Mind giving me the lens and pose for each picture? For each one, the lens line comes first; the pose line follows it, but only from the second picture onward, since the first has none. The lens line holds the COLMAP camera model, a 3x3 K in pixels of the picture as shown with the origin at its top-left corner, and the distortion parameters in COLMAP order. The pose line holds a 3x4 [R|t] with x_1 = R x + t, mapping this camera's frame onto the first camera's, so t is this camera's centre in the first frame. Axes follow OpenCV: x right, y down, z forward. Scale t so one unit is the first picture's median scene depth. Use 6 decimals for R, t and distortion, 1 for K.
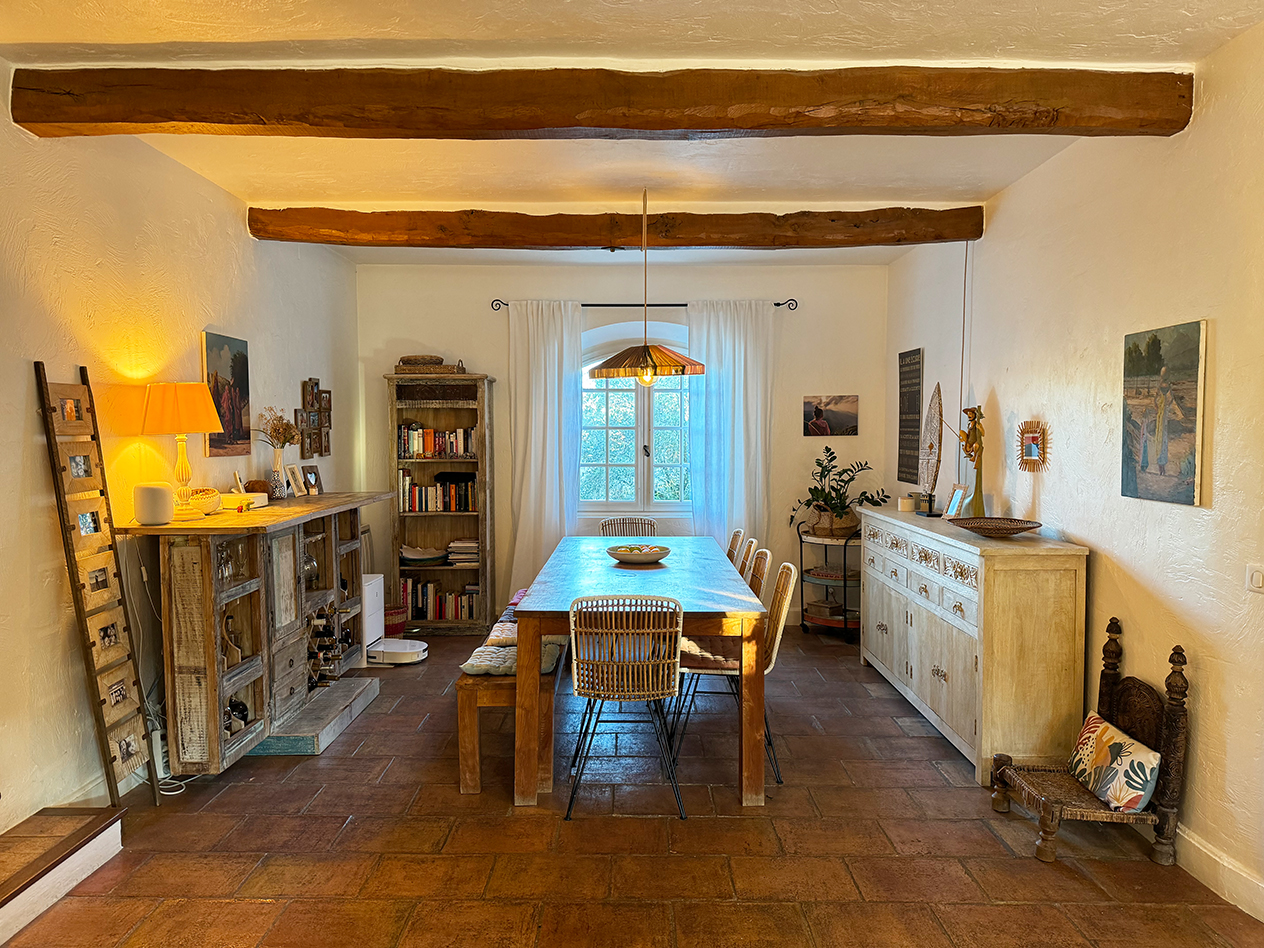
lens RADIAL K [[895.2, 0, 626.7], [0, 895.2, 476.0], [0, 0, 1]] dist [0.043045, -0.048328]
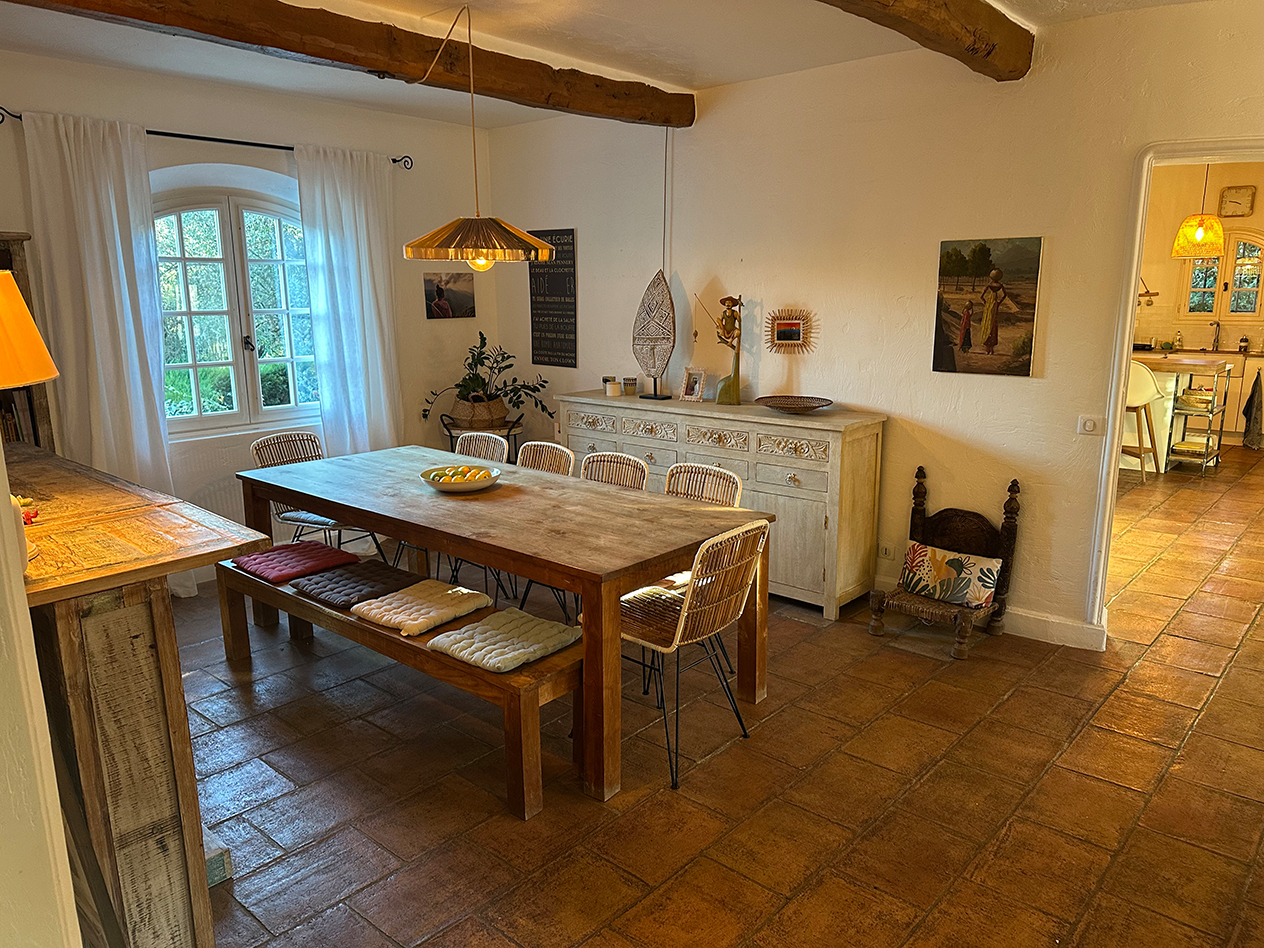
lens RADIAL K [[888.1, 0, 632.7], [0, 888.1, 481.6], [0, 0, 1]] dist [0.057396, -0.042461]
pose [[0.654546, -0.164969, 0.737804, -0.651009], [0.044203, 0.982584, 0.180486, -0.068209], [-0.754729, -0.085523, 0.650438, 0.460732]]
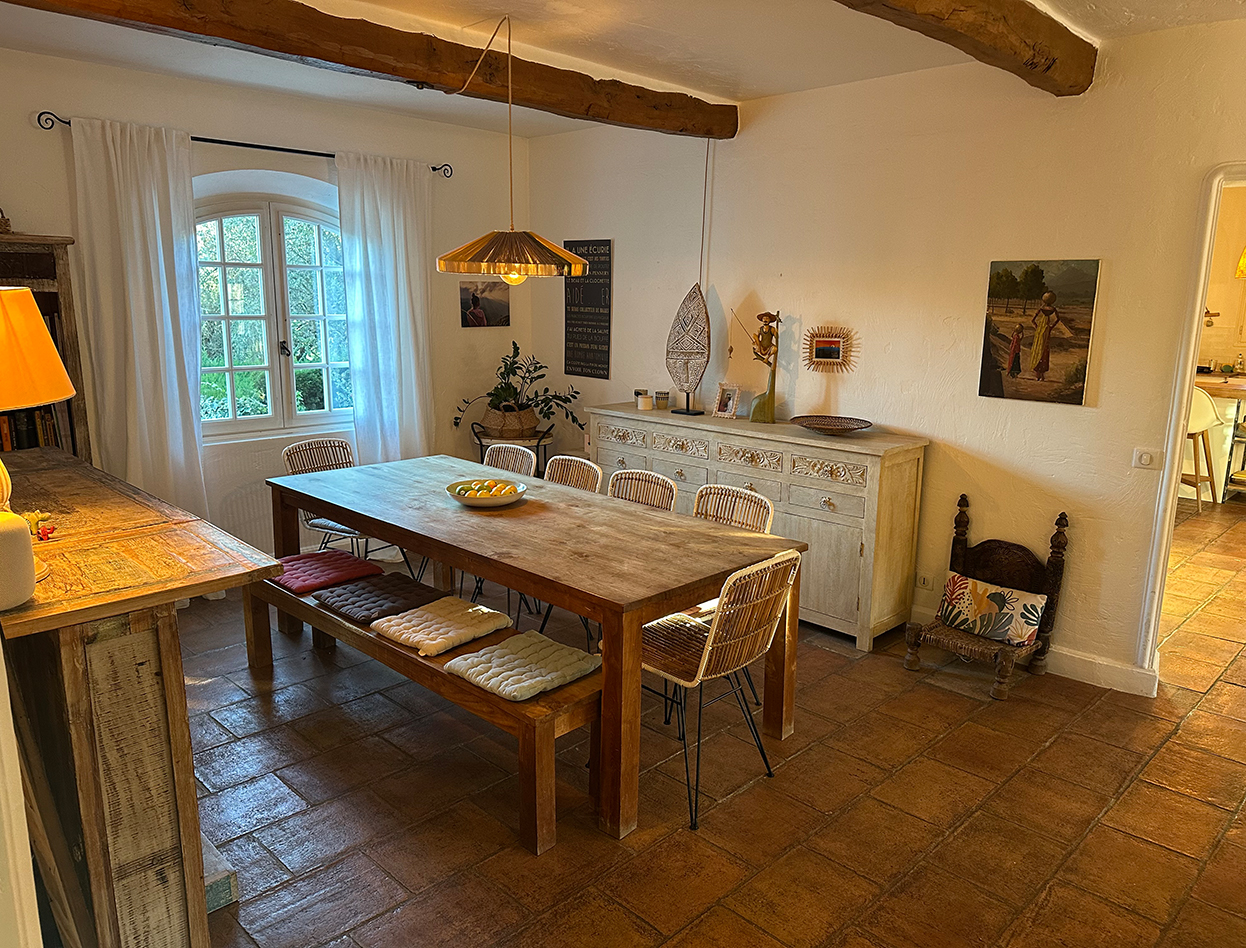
lens RADIAL K [[888.9, 0, 620.2], [0, 888.9, 479.0], [0, 0, 1]] dist [0.055044, -0.039007]
pose [[0.696255, -0.138350, 0.704335, -0.625857], [0.022174, 0.984927, 0.171545, -0.082144], [-0.717452, -0.103821, 0.688828, 0.475107]]
